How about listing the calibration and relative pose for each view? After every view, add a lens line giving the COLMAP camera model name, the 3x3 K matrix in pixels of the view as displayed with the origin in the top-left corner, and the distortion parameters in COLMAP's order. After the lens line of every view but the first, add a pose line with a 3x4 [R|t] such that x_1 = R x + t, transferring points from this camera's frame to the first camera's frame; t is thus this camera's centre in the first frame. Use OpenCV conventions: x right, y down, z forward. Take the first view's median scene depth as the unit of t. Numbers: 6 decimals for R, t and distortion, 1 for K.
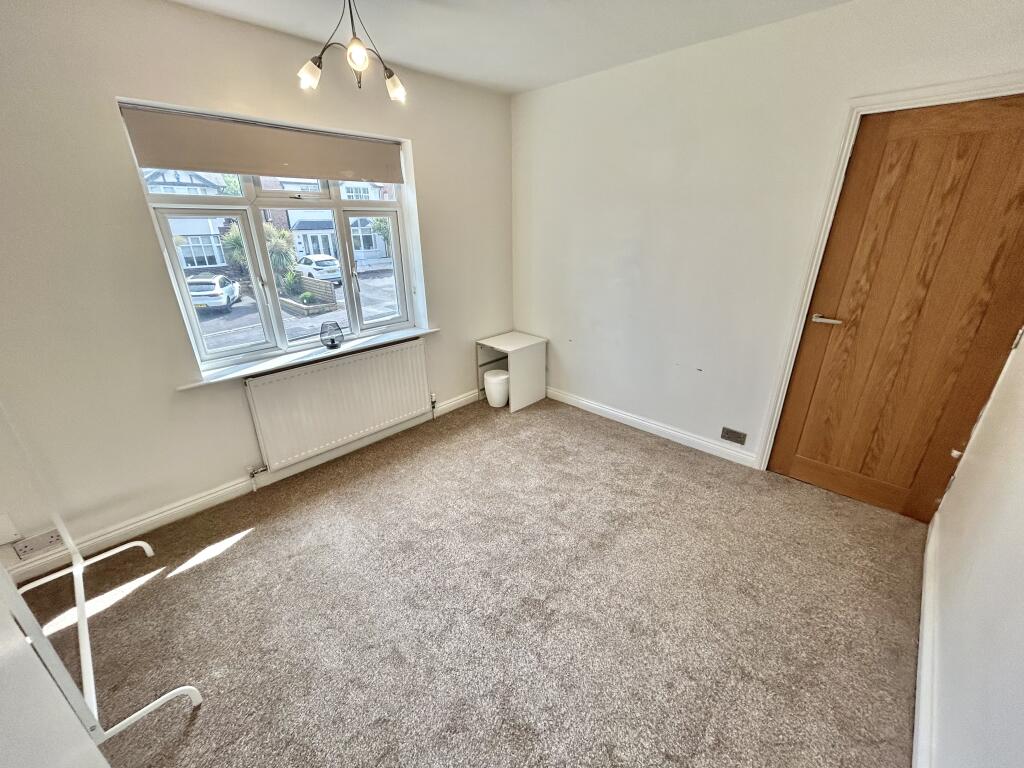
lens RADIAL K [[412.1, 0, 510.2], [0, 412.1, 385.6], [0, 0, 1]] dist [0.000730, 0.000620]
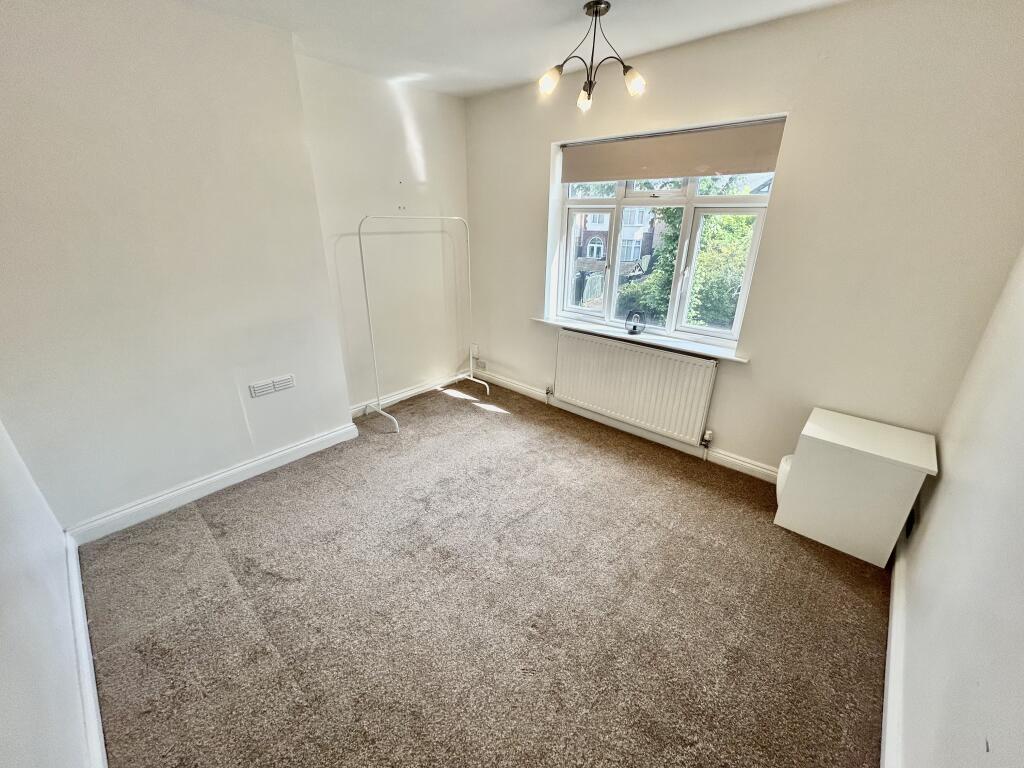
lens RADIAL K [[408.2, 0, 513.8], [0, 408.2, 387.8], [0, 0, 1]] dist [-0.001260, 0.000038]
pose [[0.038196, 0.392955, -0.918764, 0.621237], [-0.380062, 0.856049, 0.350331, -0.231741], [0.924172, 0.335807, 0.182045, 0.564257]]
